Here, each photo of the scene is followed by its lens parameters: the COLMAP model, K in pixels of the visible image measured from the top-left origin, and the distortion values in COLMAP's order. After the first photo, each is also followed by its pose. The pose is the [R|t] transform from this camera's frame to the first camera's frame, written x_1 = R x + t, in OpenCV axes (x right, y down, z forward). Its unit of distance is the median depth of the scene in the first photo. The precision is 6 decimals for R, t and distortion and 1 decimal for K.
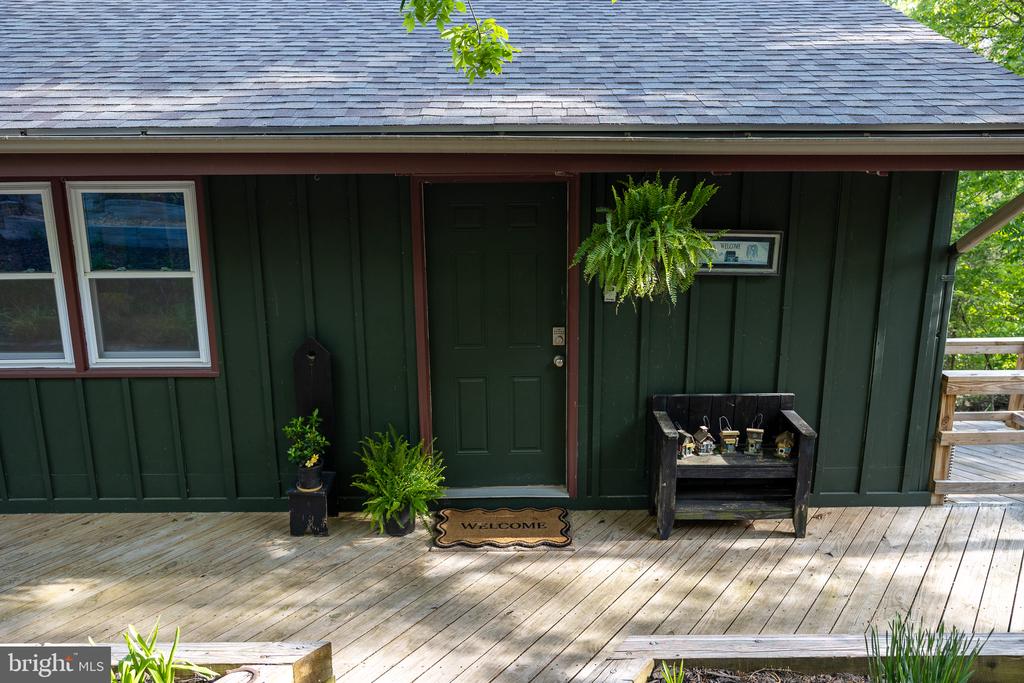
lens RADIAL K [[781.3, 0, 513.4], [0, 781.3, 339.2], [0, 0, 1]] dist [-0.006897, 0.004671]
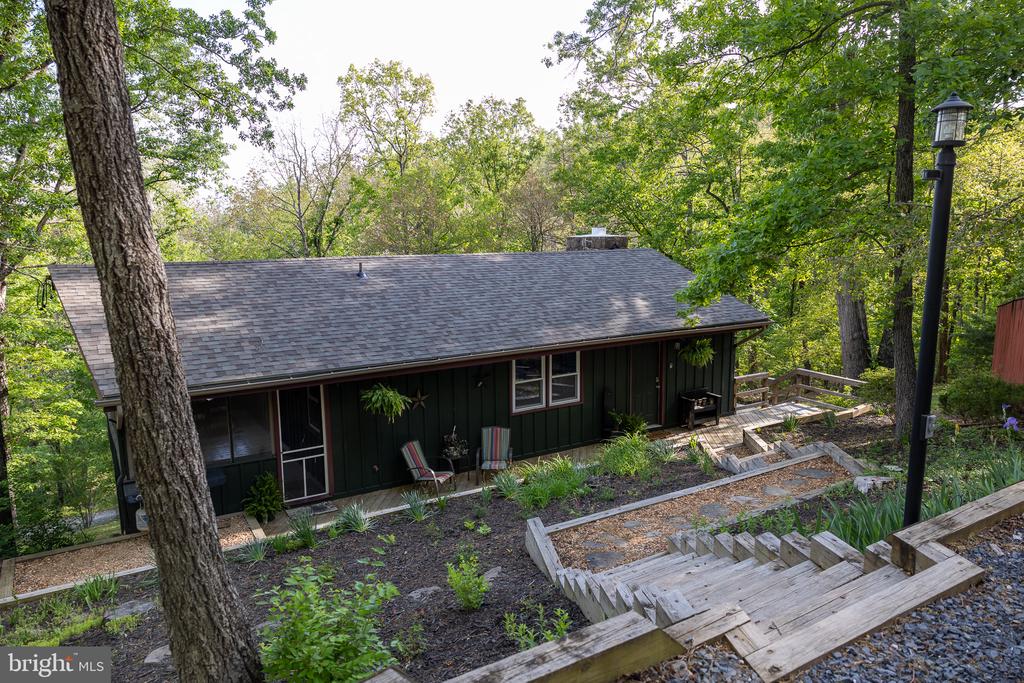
lens RADIAL K [[690.3, 0, 511.5], [0, 690.3, 336.3], [0, 0, 1]] dist [0.012618, -0.005550]
pose [[0.855436, -0.083490, 0.511135, -2.140353], [0.129205, 0.990118, -0.054511, -0.115599], [-0.501533, 0.112672, 0.857770, -1.401573]]
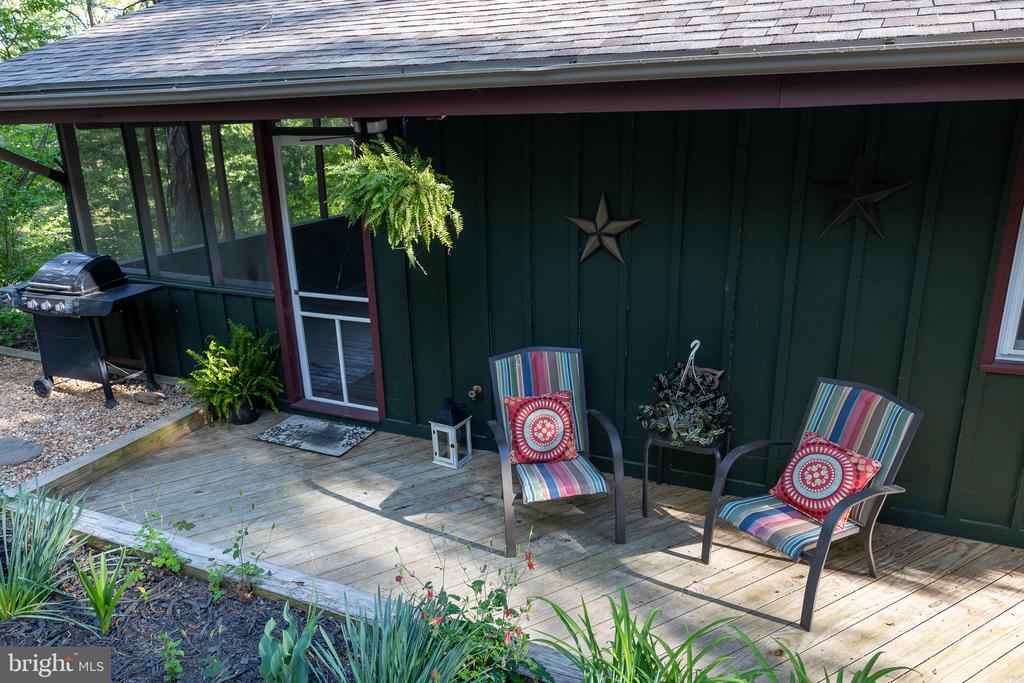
lens RADIAL K [[690.3, 0, 511.5], [0, 690.3, 337.3], [0, 0, 1]] dist [0.012618, -0.005550]
pose [[0.920760, 0.110401, -0.374184, -0.926419], [-0.083447, 0.992660, 0.087539, -0.004239], [0.381102, -0.049377, 0.923214, 0.188552]]
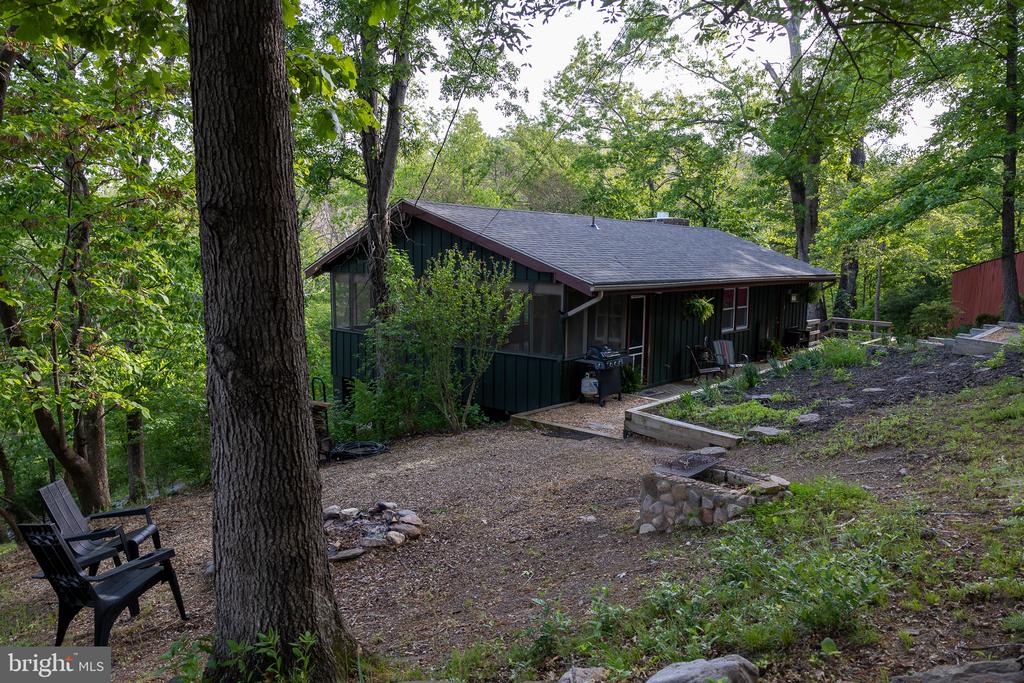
lens RADIAL K [[690.3, 0, 502.2], [0, 690.3, 337.1], [0, 0, 1]] dist [0.012618, -0.005550]
pose [[0.674013, -0.070947, 0.735305, -4.207959], [0.159394, 0.985898, -0.050983, 0.064563], [-0.721318, 0.151566, 0.675816, -0.607978]]
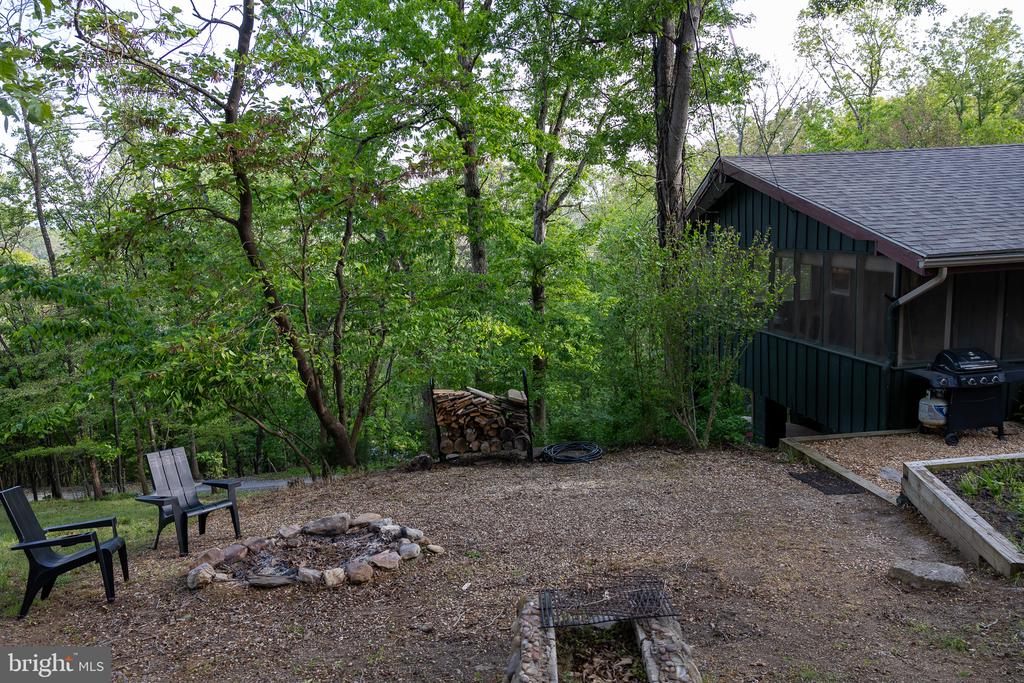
lens RADIAL K [[690.3, 0, 526.7], [0, 690.3, 338.3], [0, 0, 1]] dist [0.012618, -0.005550]
pose [[0.995237, -0.062192, 0.075074, -3.201223], [0.068331, 0.994271, -0.082192, 0.059752], [-0.069532, 0.086931, 0.993785, -0.722512]]
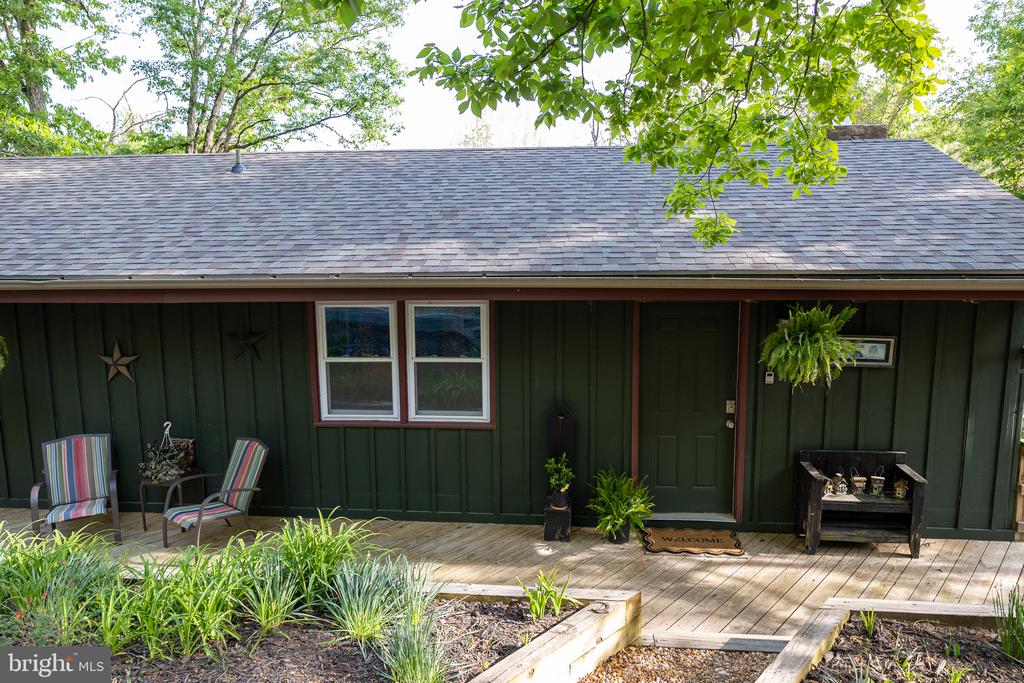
lens RADIAL K [[690.3, 0, 512.3], [0, 690.3, 341.8], [0, 0, 1]] dist [0.012618, -0.005550]
pose [[0.994467, 0.011557, -0.104413, -0.214587], [-0.020837, 0.995882, -0.088230, -0.002128], [0.102963, 0.089917, 0.990613, -0.315638]]
